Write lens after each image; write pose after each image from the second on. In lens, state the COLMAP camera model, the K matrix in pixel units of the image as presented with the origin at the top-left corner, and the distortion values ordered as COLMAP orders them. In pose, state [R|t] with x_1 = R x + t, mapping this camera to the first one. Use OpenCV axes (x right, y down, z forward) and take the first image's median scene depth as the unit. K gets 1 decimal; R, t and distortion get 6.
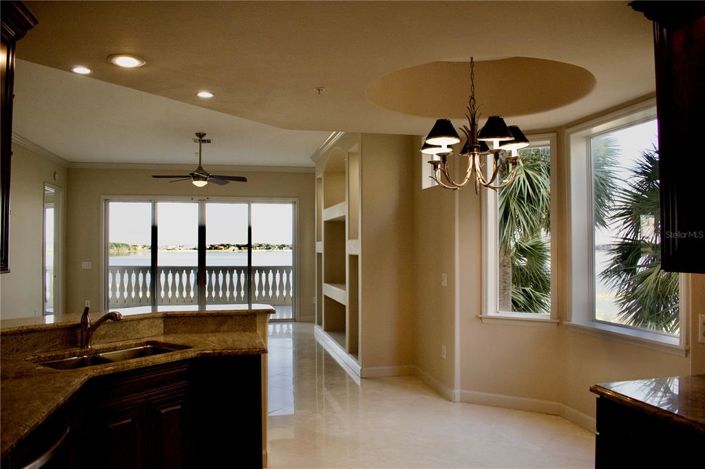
lens RADIAL K [[546.2, 0, 352.5], [0, 546.2, 234.5], [0, 0, 1]] dist [-0.062091, 0.001251]
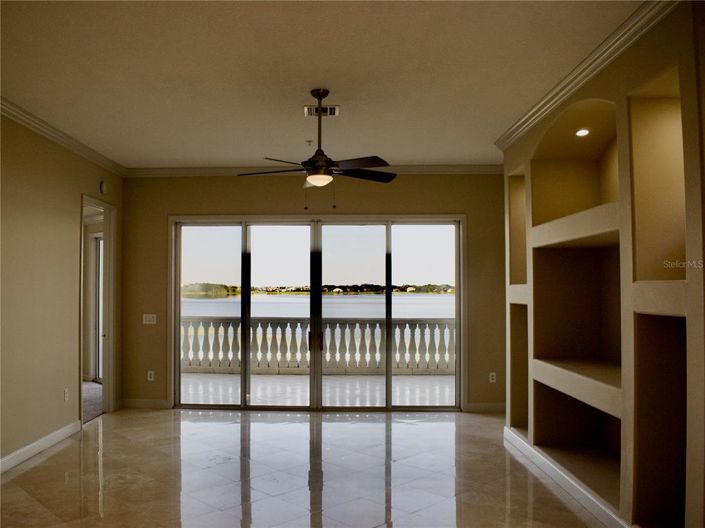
lens RADIAL K [[565.2, 0, 352.5], [0, 565.2, 264.0], [0, 0, 1]] dist [0.003450, 0.000349]
pose [[0.983528, -0.006210, -0.180649, -0.111662], [0.002648, 0.999797, -0.019952, 0.002634], [0.180736, 0.019145, 0.983345, 0.341546]]
